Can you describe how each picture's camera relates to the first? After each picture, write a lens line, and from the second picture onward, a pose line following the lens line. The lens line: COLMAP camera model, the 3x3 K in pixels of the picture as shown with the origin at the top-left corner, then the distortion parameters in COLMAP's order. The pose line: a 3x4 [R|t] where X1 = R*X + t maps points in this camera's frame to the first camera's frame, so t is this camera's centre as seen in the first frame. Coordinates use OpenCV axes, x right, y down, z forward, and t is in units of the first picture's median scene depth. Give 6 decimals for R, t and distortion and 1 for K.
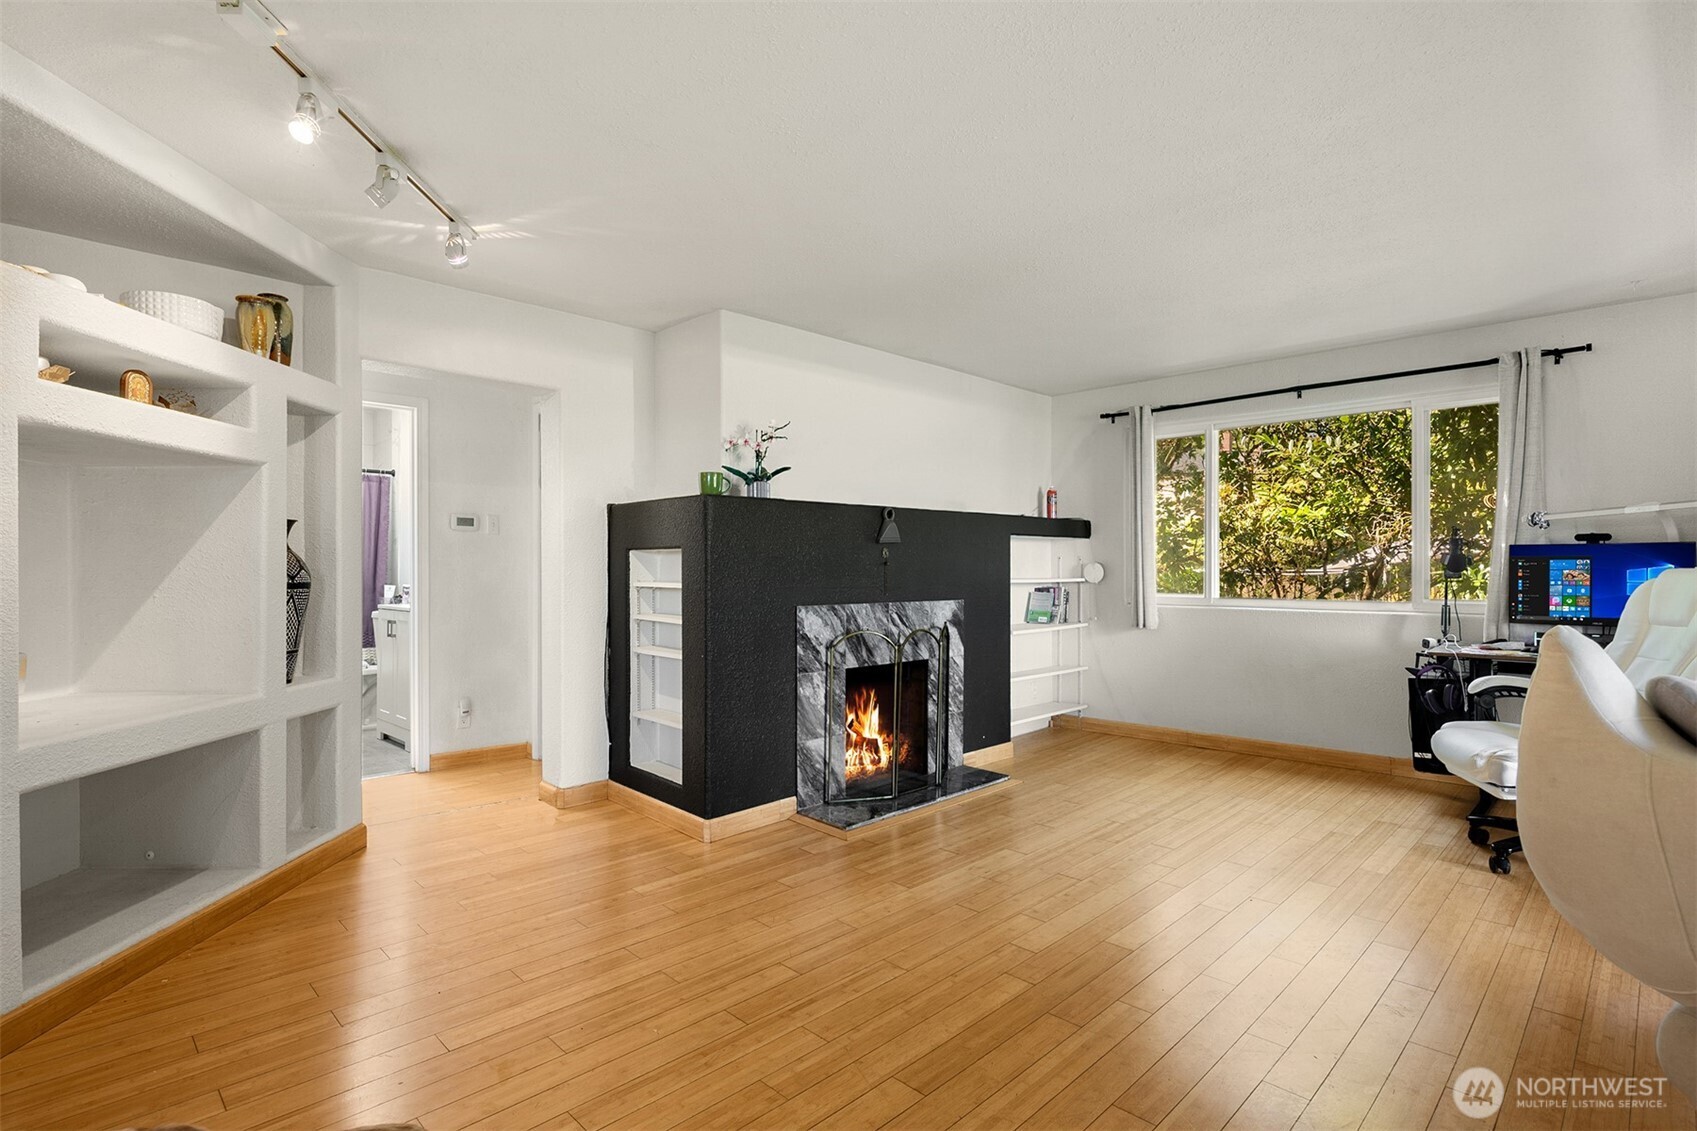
lens RADIAL K [[819.0, 0, 849.3], [0, 819.0, 562.1], [0, 0, 1]] dist [-0.000208, -0.000116]
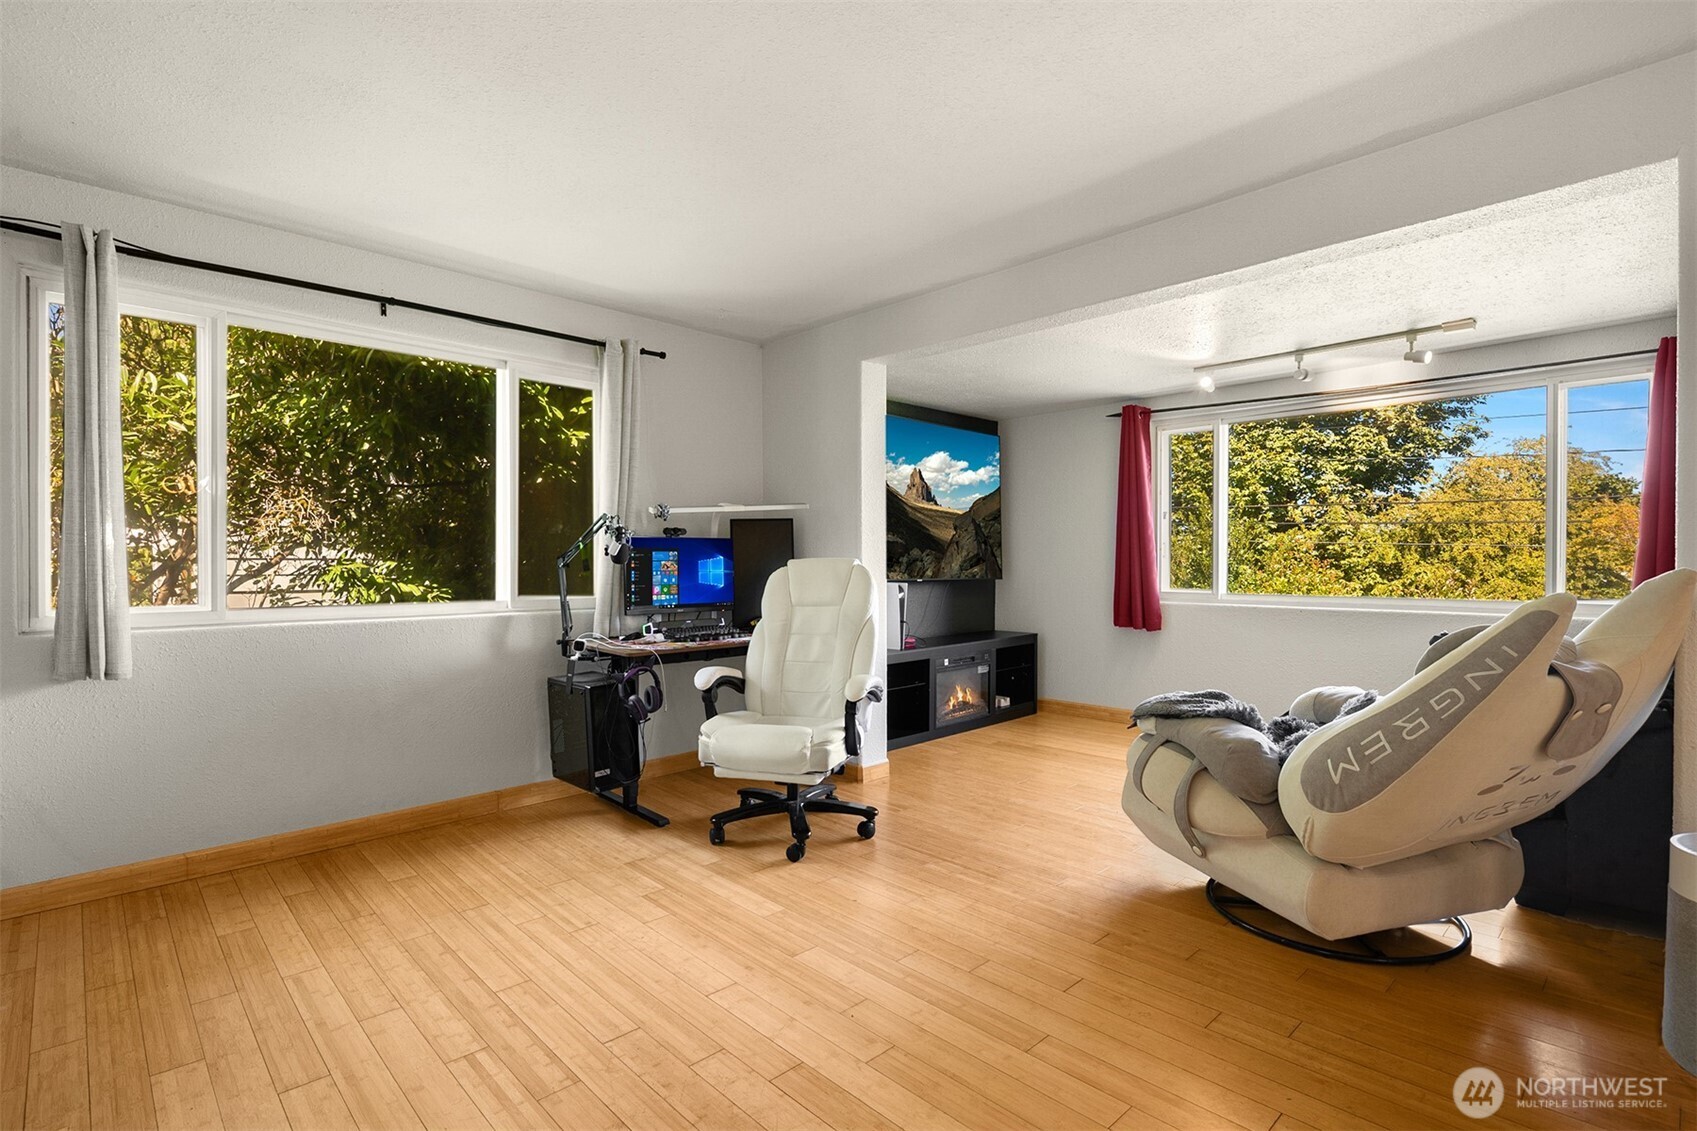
lens RADIAL K [[819.0, 0, 849.3], [0, 819.0, 562.1], [0, 0, 1]] dist [-0.000208, -0.000116]
pose [[0.022544, 0.000389, 0.999746, -0.171634], [-0.005478, 0.999985, -0.000266, 0.010323], [-0.999731, -0.005471, 0.022545, 0.734054]]
